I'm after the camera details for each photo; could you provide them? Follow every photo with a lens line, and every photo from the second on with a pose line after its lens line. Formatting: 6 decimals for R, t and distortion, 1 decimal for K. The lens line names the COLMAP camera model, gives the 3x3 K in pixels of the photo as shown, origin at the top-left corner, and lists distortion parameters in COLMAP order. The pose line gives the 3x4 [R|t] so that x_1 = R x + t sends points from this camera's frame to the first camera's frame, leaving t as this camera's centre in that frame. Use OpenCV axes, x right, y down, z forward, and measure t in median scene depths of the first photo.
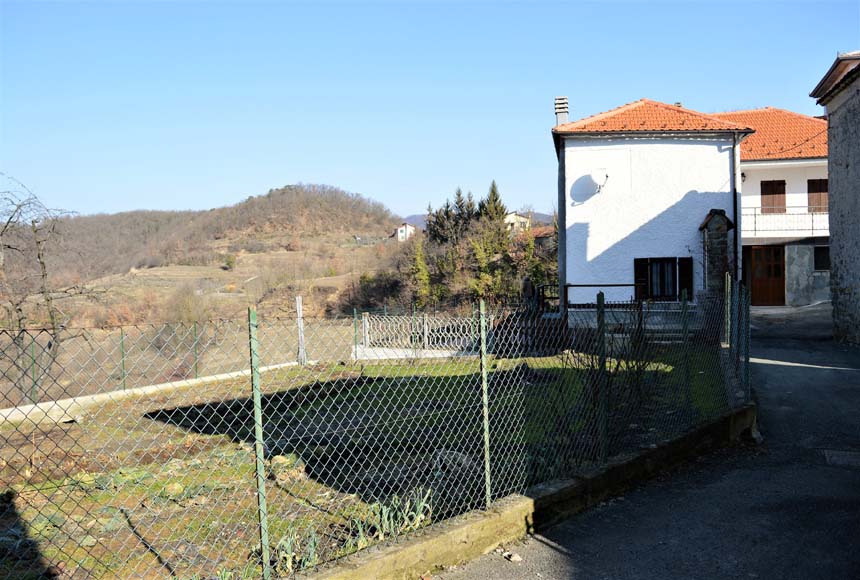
lens RADIAL K [[688.9, 0, 422.3], [0, 688.9, 283.9], [0, 0, 1]] dist [-0.094214, 0.020622]
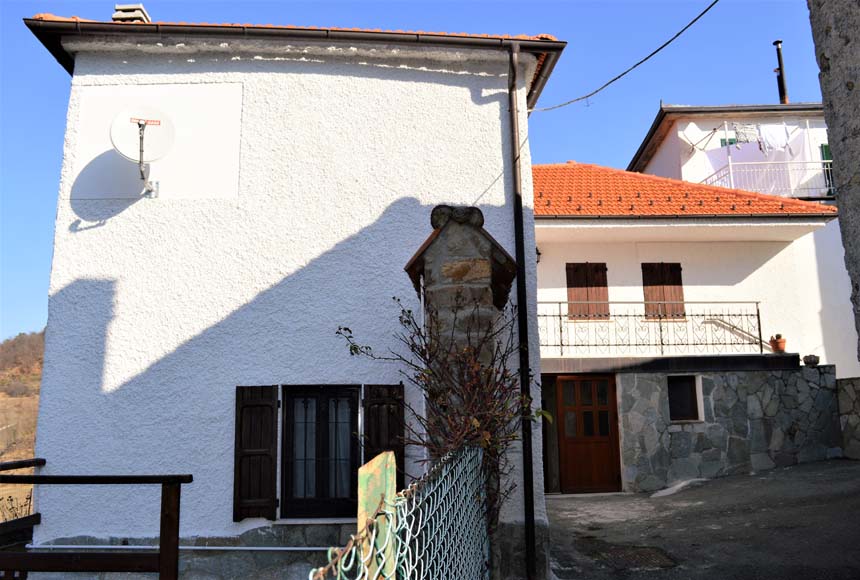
lens RADIAL K [[688.9, 0, 421.1], [0, 688.9, 282.6], [0, 0, 1]] dist [-0.094214, 0.020622]
pose [[0.961598, 0.056600, 0.268563, 0.082491], [0.003437, 0.975945, -0.217989, -0.003643], [-0.274441, 0.210541, 0.938272, 0.176080]]
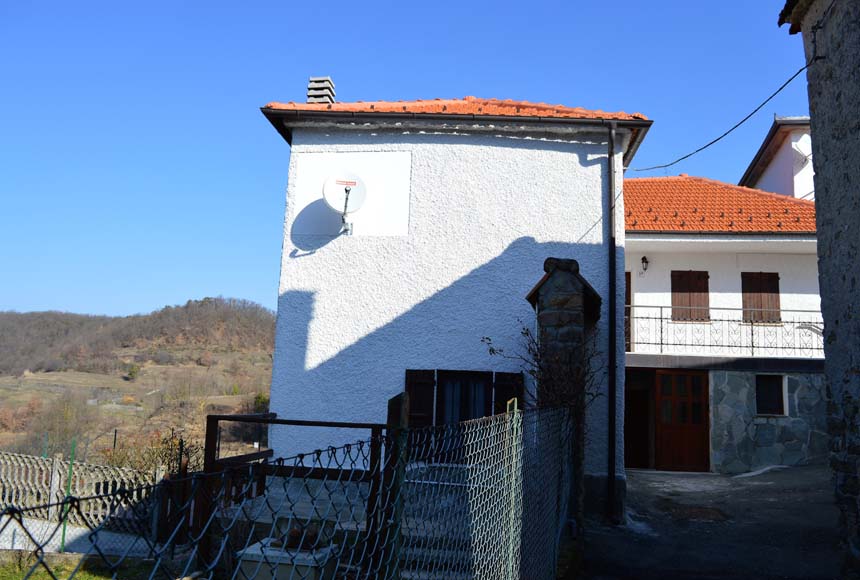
lens RADIAL K [[688.9, 0, 419.7], [0, 688.9, 282.0], [0, 0, 1]] dist [-0.094214, 0.020622]
pose [[0.992940, 0.075400, 0.091565, 0.073411], [-0.057023, 0.980339, -0.188900, -0.001762], [-0.104008, 0.182345, 0.977718, 0.139169]]
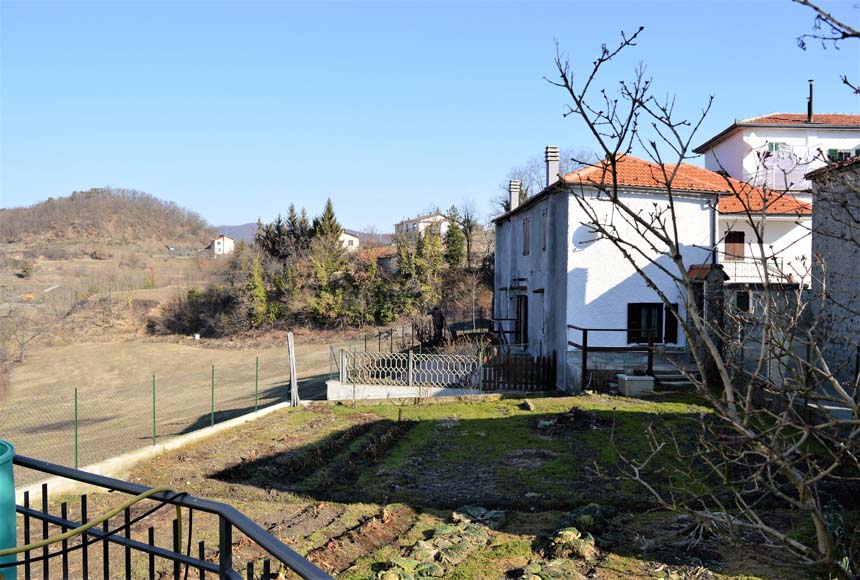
lens RADIAL K [[688.9, 0, 424.2], [0, 688.9, 282.6], [0, 0, 1]] dist [-0.094214, 0.020622]
pose [[0.961134, 0.030732, 0.274368, -0.080705], [-0.024001, 0.999324, -0.027856, -0.008609], [-0.275038, 0.020188, 0.961221, 0.012854]]
